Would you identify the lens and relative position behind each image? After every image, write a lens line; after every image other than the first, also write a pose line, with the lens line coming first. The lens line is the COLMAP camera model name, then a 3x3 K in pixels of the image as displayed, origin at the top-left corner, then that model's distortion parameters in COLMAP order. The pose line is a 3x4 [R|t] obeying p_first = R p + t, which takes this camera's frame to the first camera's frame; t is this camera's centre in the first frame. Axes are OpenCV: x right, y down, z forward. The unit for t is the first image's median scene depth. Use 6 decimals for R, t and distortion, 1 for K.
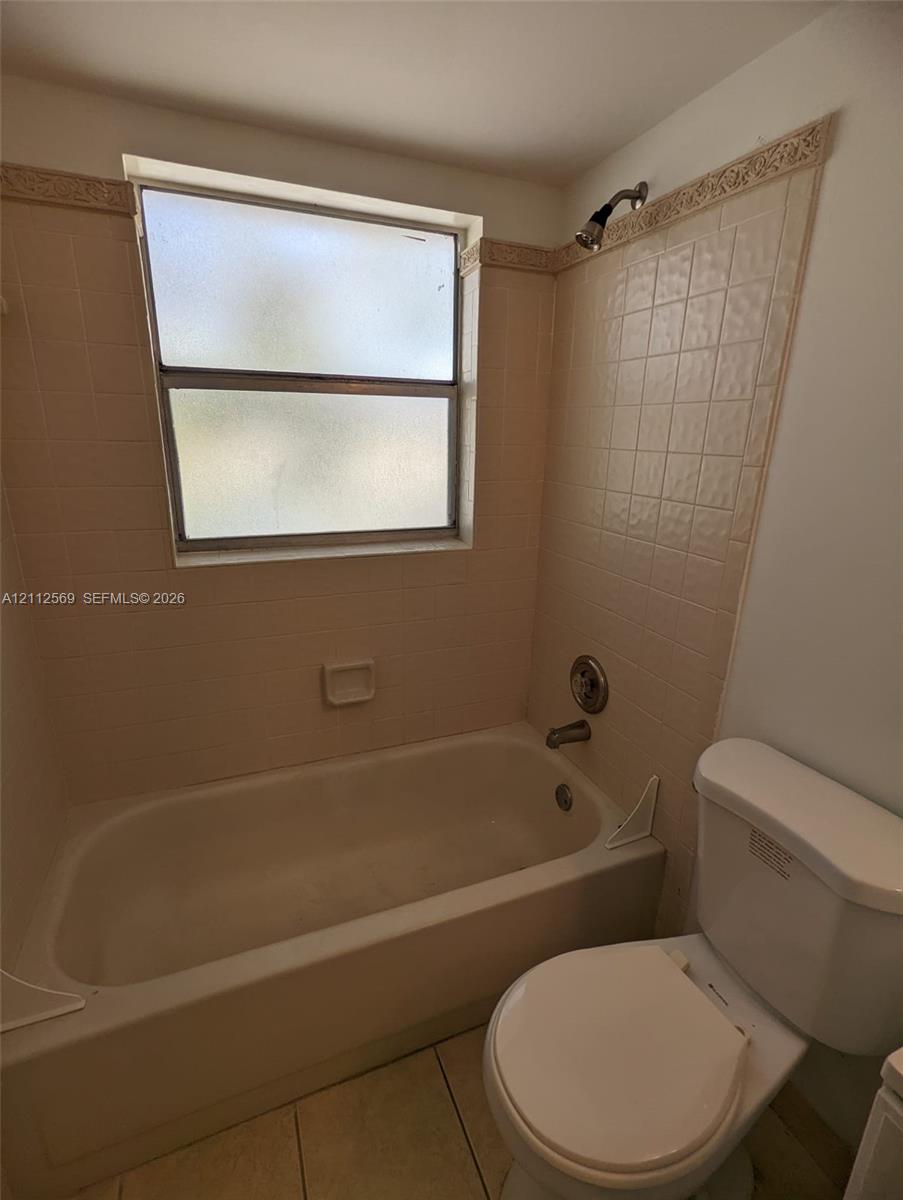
lens RADIAL K [[568.7, 0, 448.1], [0, 568.7, 597.7], [0, 0, 1]] dist [-0.009799, 0.001221]
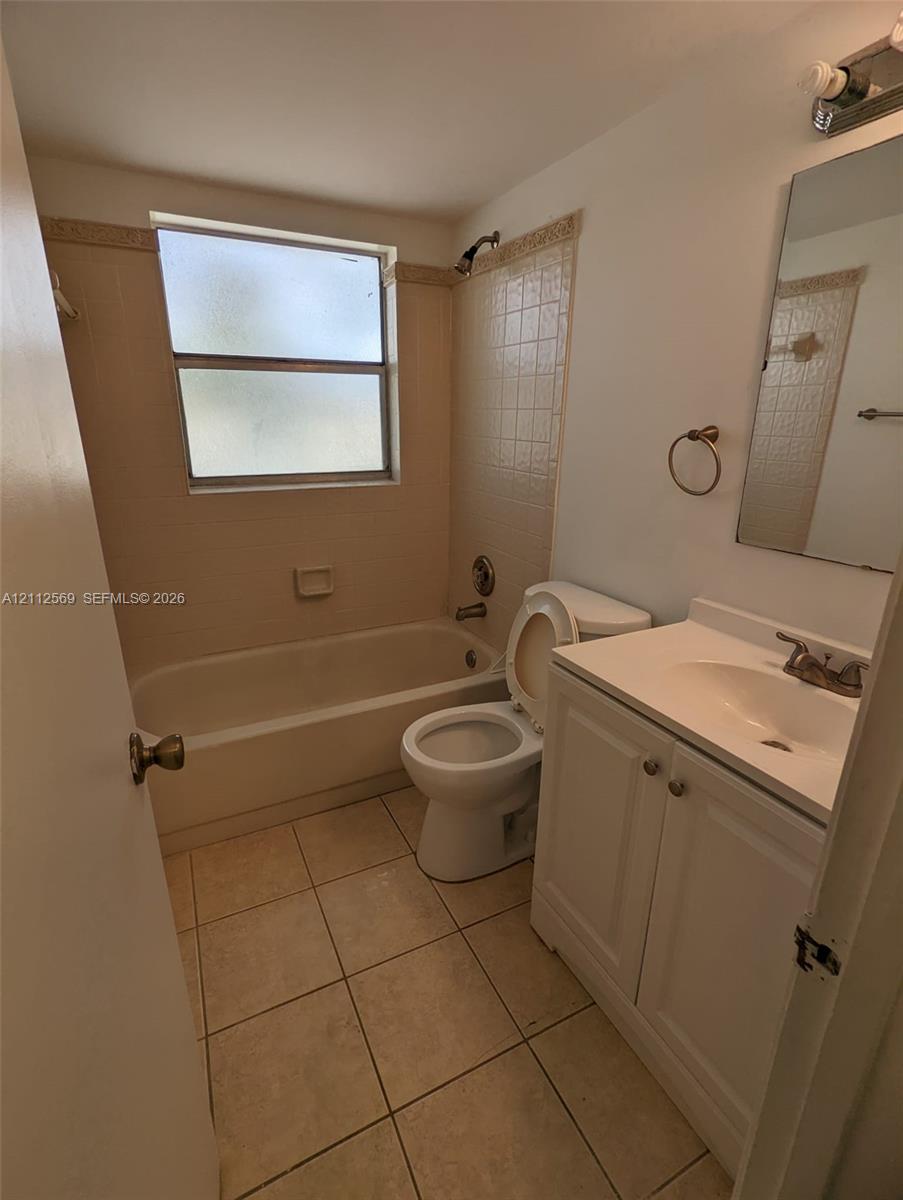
lens RADIAL K [[568.7, 0, 452.5], [0, 568.7, 602.8], [0, 0, 1]] dist [-0.009799, 0.001221]
pose [[0.996567, -0.033819, 0.075574, 0.062555], [0.030821, 0.998705, 0.040485, 0.173332], [-0.076845, -0.038017, 0.996318, -0.470216]]
